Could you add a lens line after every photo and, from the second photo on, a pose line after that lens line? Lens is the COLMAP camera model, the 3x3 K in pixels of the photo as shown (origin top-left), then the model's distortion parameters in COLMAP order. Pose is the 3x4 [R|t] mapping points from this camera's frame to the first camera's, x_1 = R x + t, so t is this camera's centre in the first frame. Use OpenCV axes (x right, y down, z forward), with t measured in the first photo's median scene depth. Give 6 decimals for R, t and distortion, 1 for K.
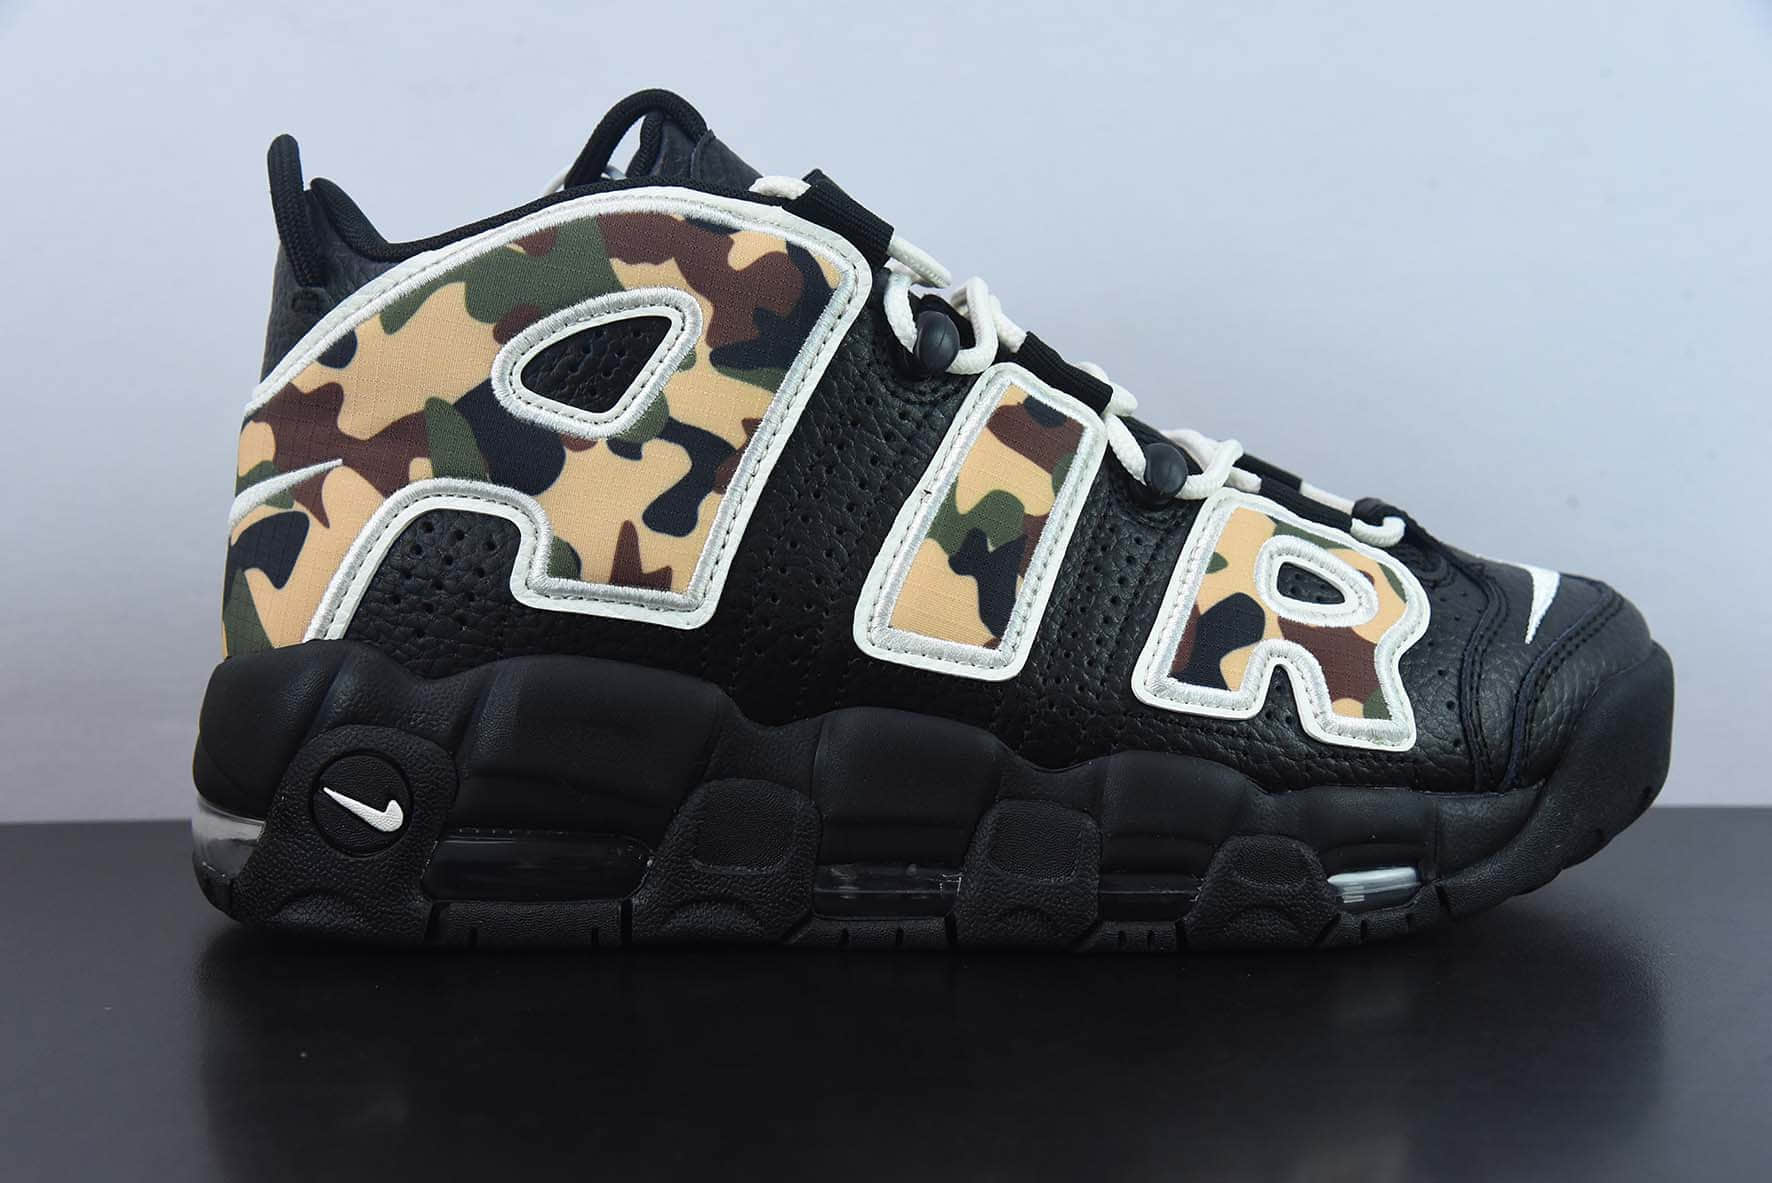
lens RADIAL K [[2560.4, 0, 887.9], [0, 2560.4, 596.3], [0, 0, 1]] dist [0.049341, 0.000000]
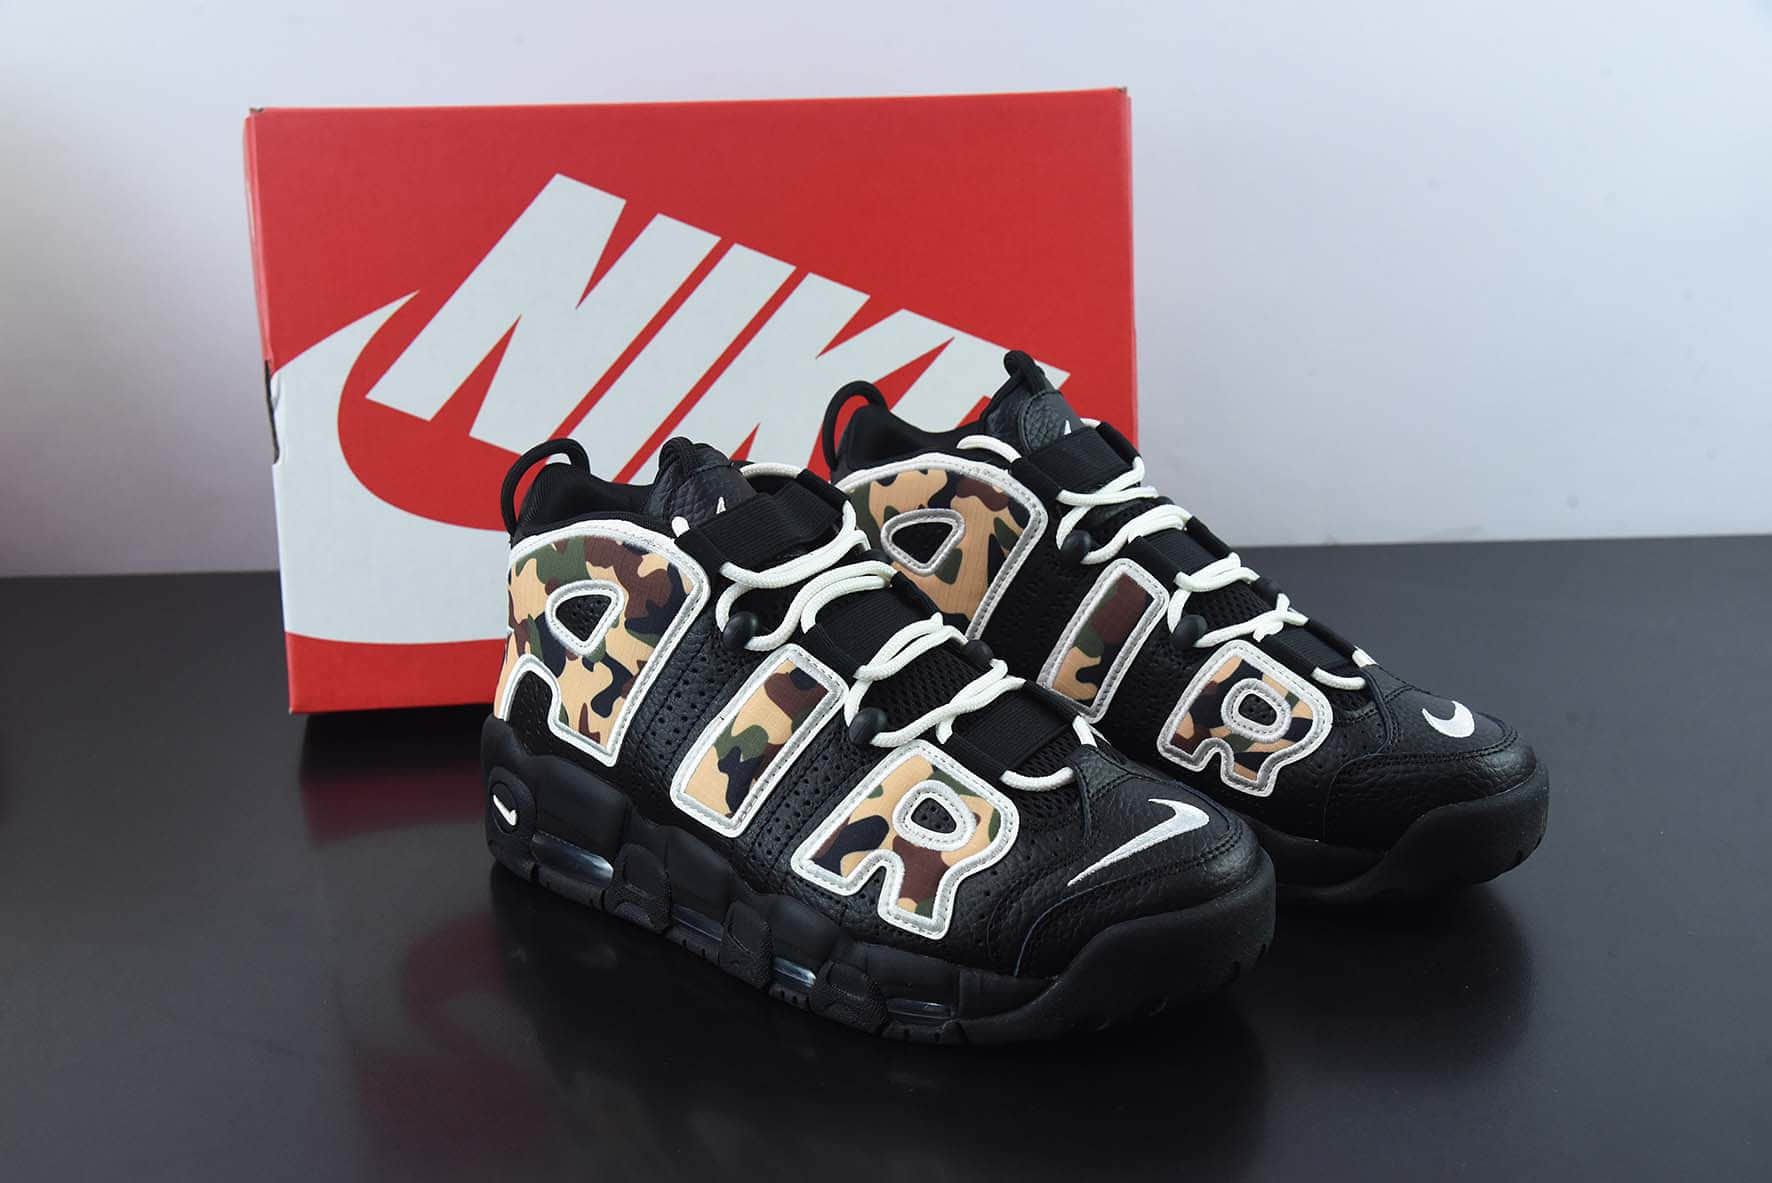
lens RADIAL K [[2222.5, 0, 885.2], [0, 2222.5, 587.8], [0, 0, 1]] dist [0.010476, 0.000000]
pose [[0.707357, 0.205442, -0.676343, 1.107522], [-0.032704, 0.965319, 0.259015, -0.526532], [0.706100, -0.161097, 0.689544, 0.058001]]
